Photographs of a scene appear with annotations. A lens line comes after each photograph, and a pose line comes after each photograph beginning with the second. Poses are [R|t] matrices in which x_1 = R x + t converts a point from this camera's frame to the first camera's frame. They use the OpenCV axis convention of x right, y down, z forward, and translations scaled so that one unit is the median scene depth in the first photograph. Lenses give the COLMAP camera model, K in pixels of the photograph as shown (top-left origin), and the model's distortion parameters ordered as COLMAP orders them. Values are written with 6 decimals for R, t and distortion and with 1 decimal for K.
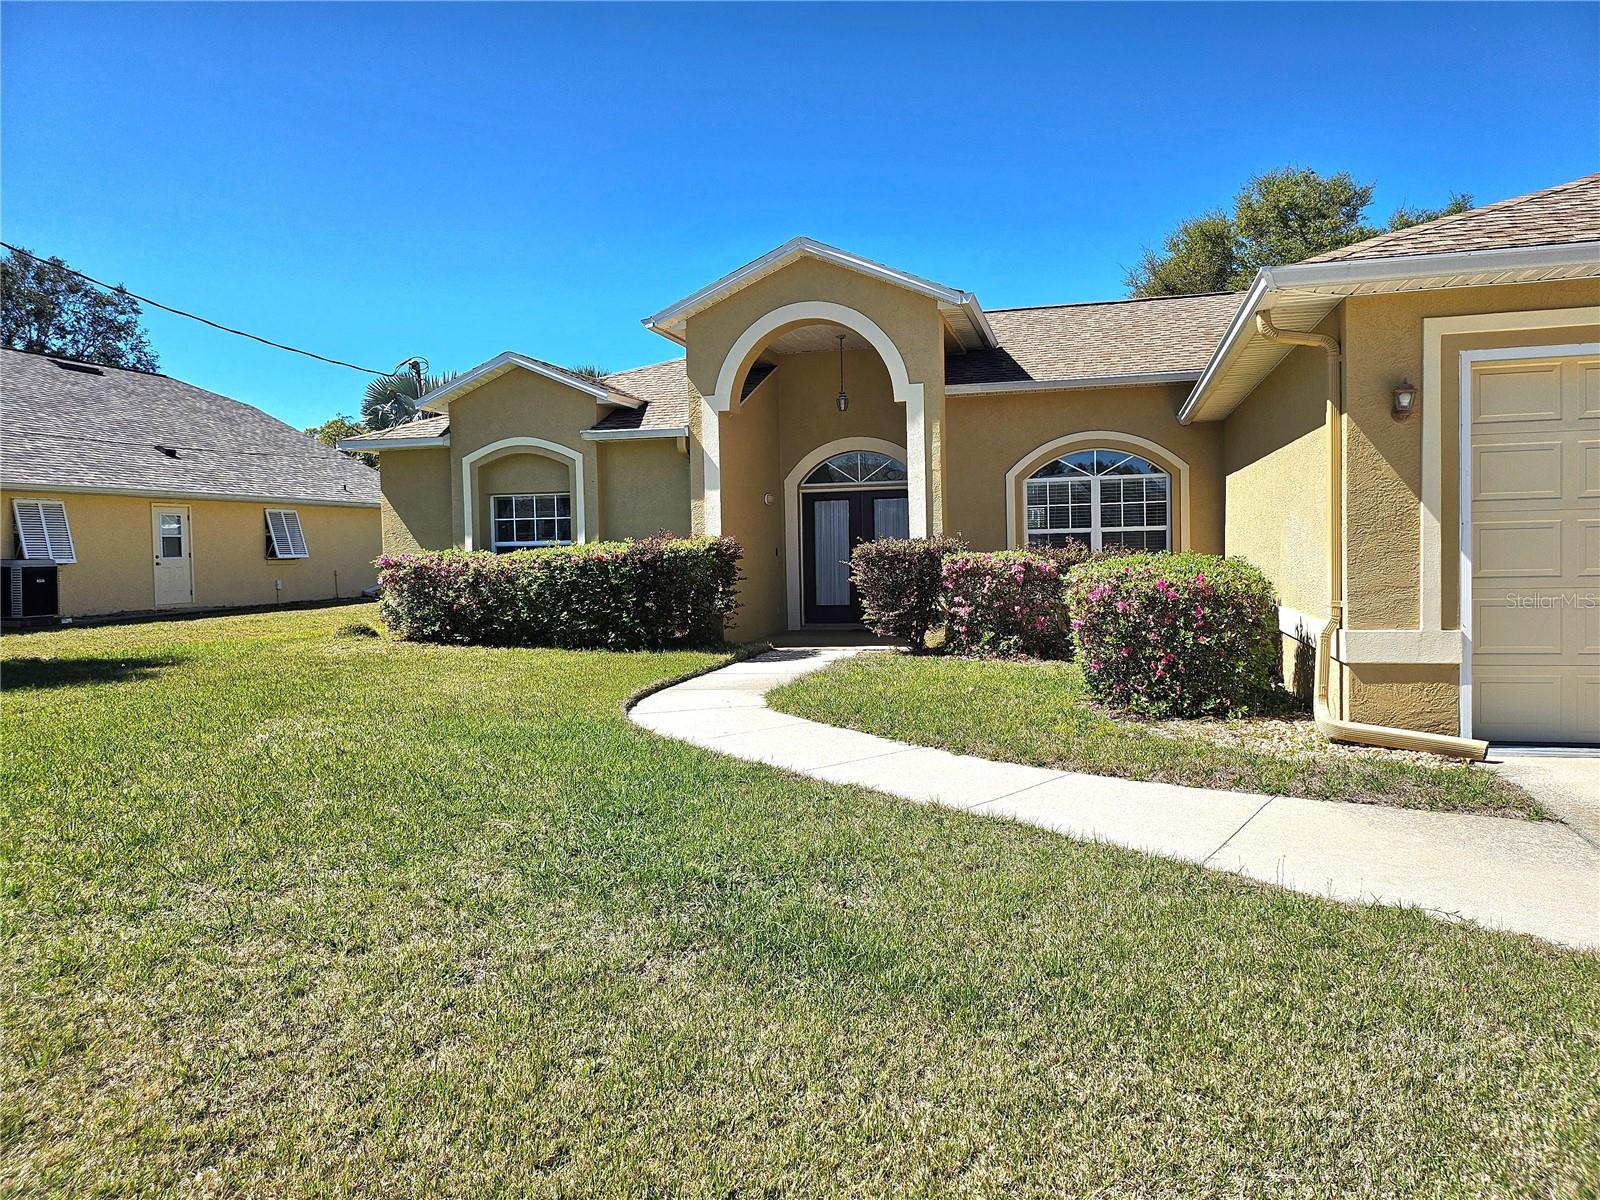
lens RADIAL K [[1135.3, 0, 793.8], [0, 1135.3, 583.3], [0, 0, 1]] dist [0.078092, -0.097509]
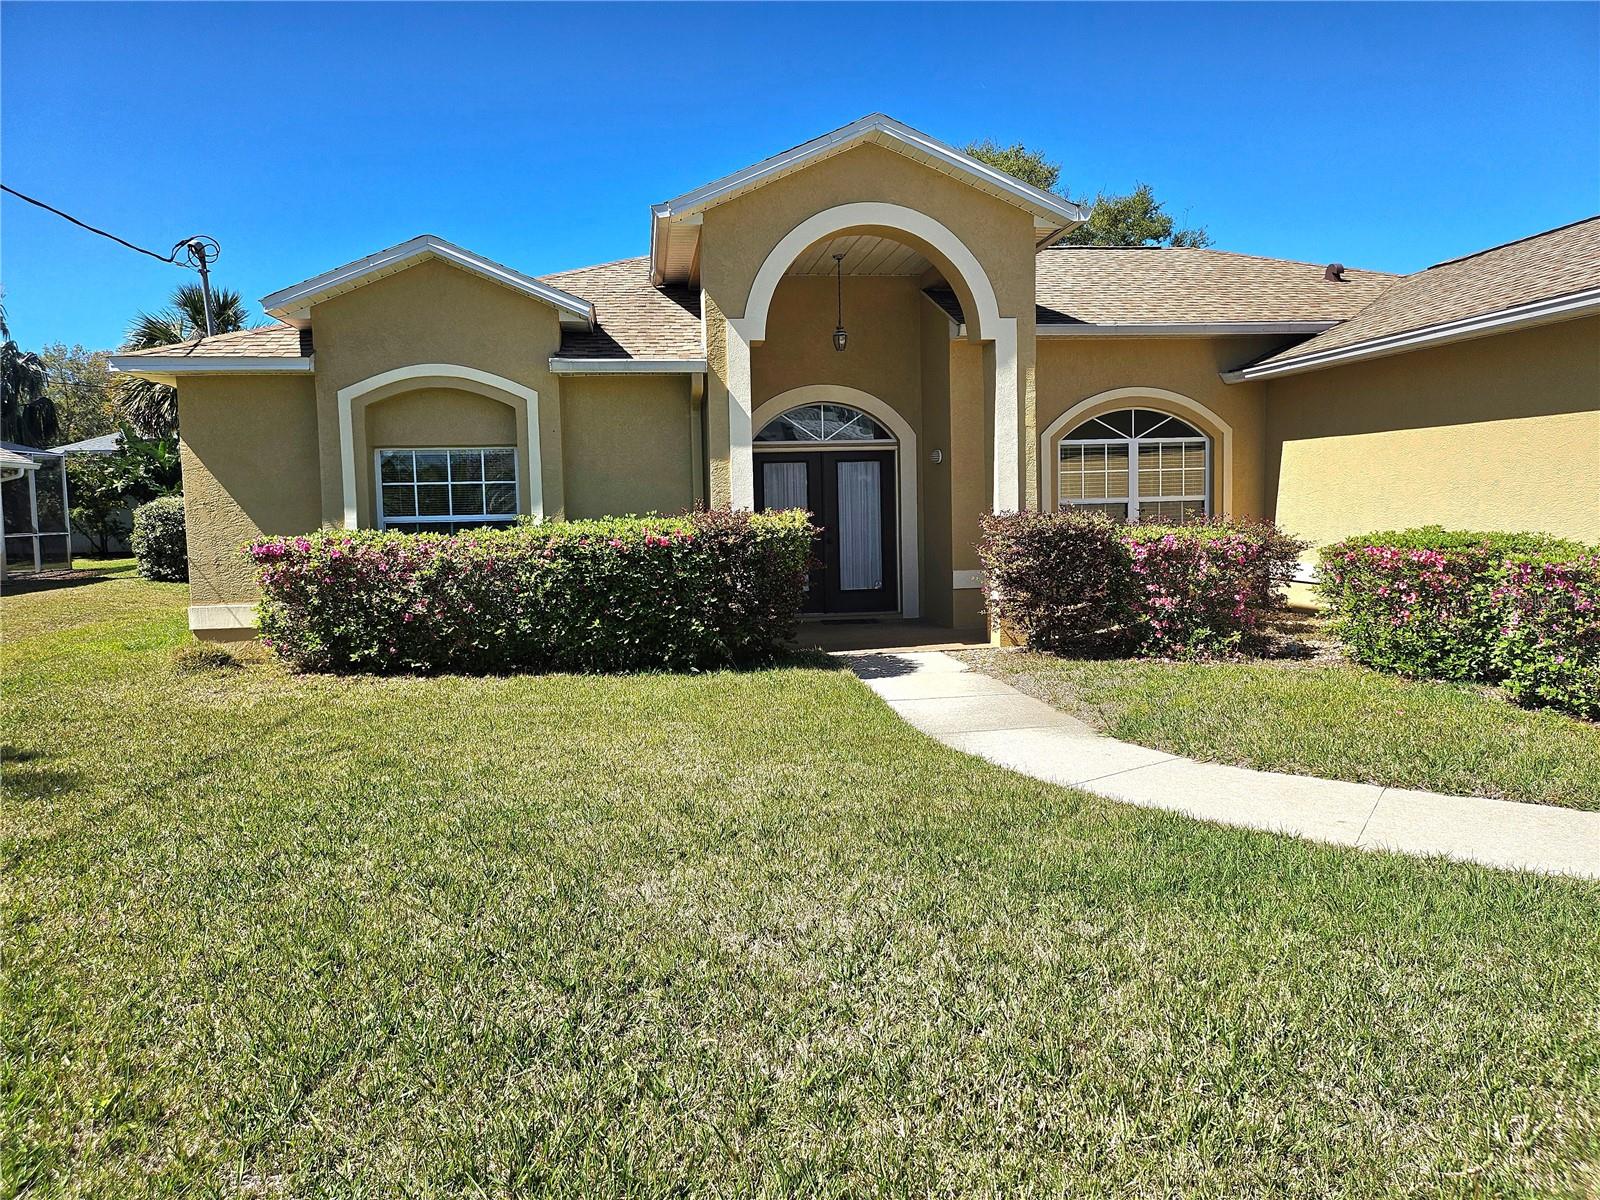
lens RADIAL K [[1135.3, 0, 793.8], [0, 1135.3, 583.3], [0, 0, 1]] dist [0.078092, -0.097509]
pose [[0.919079, -0.029293, 0.392983, -0.336973], [0.016830, 0.999241, 0.035122, -0.018043], [-0.393714, -0.025666, 0.918875, 0.296894]]
